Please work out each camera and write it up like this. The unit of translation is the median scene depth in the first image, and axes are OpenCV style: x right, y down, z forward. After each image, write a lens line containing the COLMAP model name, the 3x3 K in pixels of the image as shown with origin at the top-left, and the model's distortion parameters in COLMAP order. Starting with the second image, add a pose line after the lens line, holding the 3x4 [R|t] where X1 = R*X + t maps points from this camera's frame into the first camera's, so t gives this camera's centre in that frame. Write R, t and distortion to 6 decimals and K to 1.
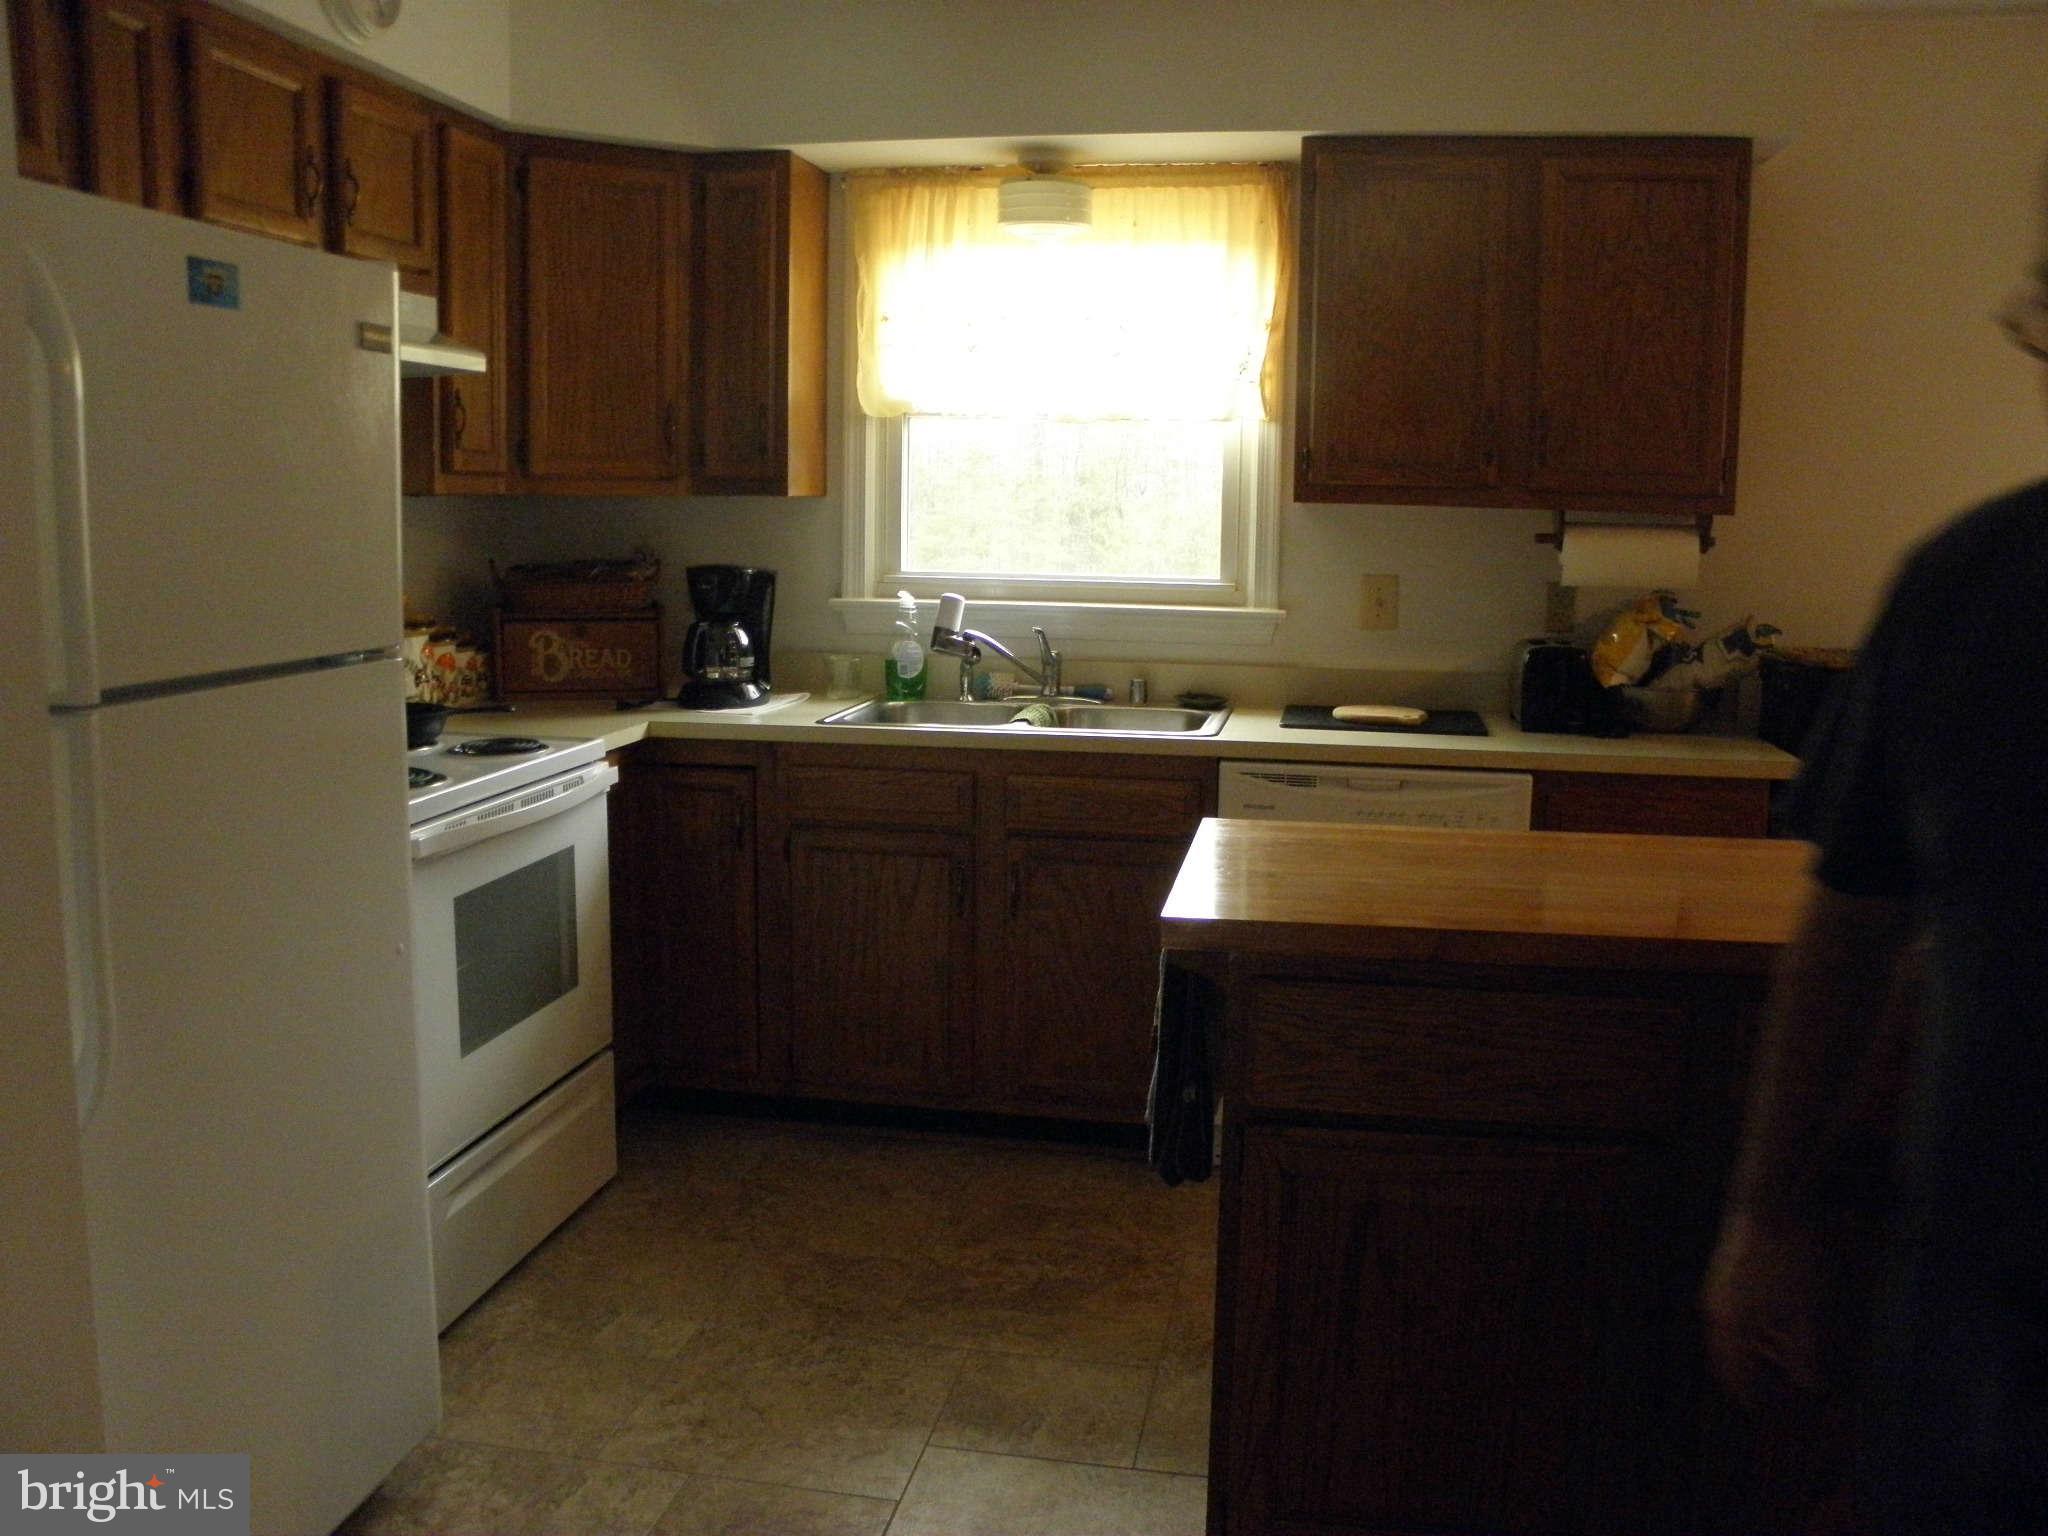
lens RADIAL K [[1728.4, 0, 1024.0], [0, 1728.4, 768.0], [0, 0, 1]] dist [-0.201199, 0.182305]
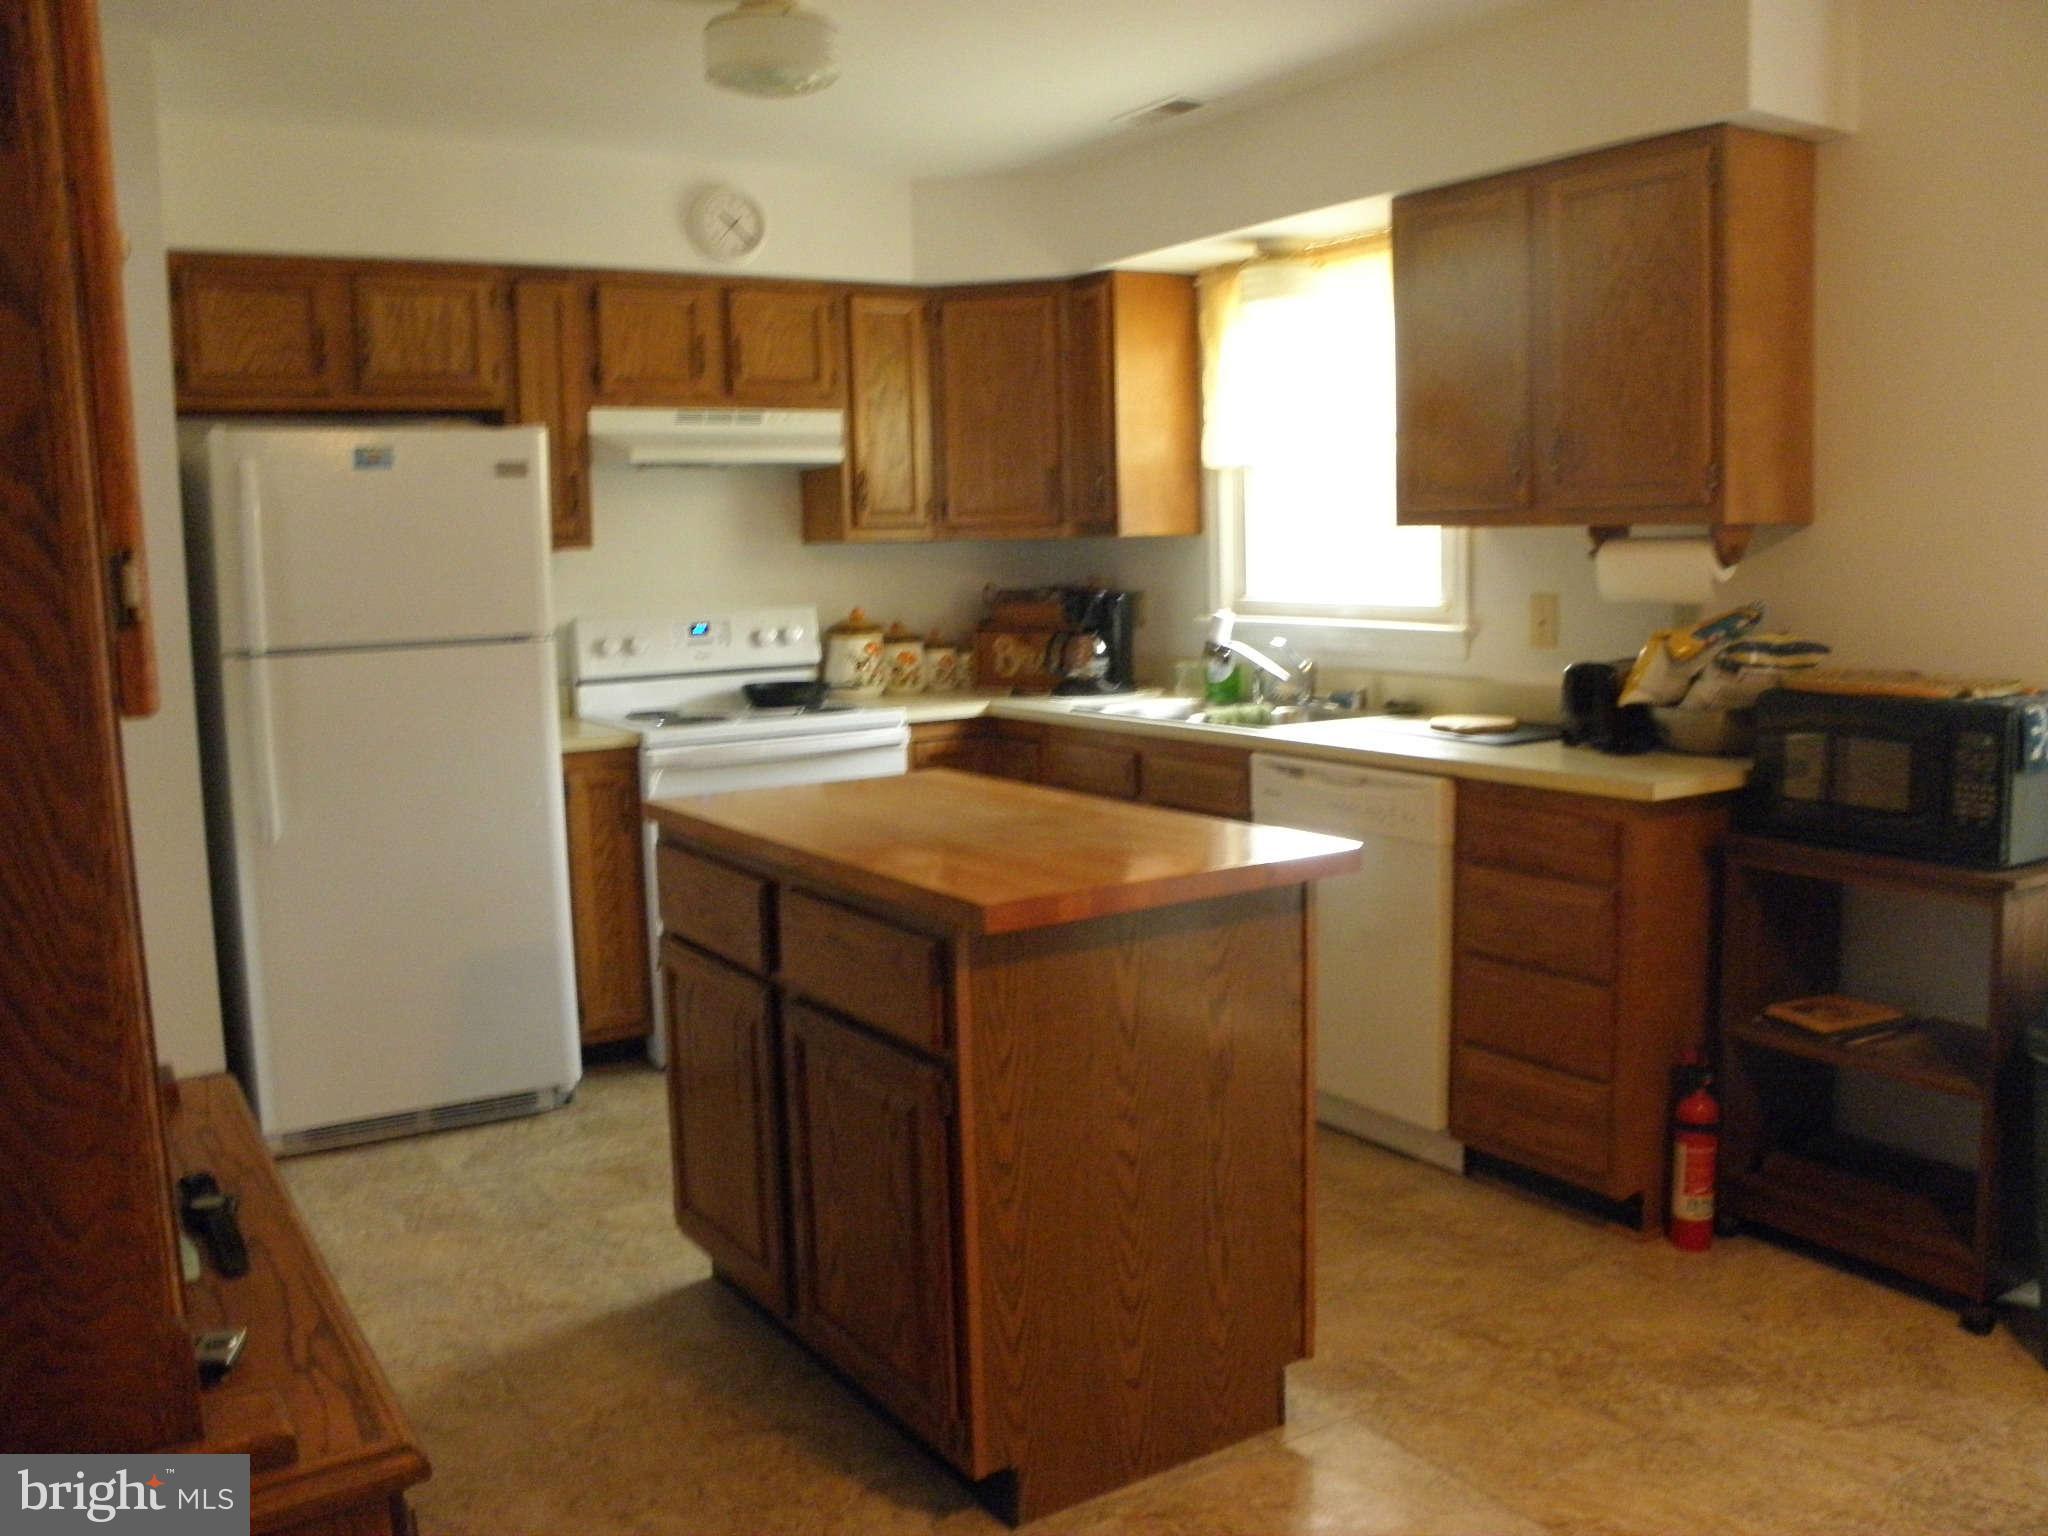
lens RADIAL K [[1728.4, 0, 1024.0], [0, 1728.4, 768.0], [0, 0, 1]] dist [-0.201199, 0.182305]
pose [[0.687163, 0.063074, -0.723760, 0.809711], [-0.076720, 0.996954, 0.014041, 0.002144], [0.722441, 0.045878, 0.689909, 0.072548]]
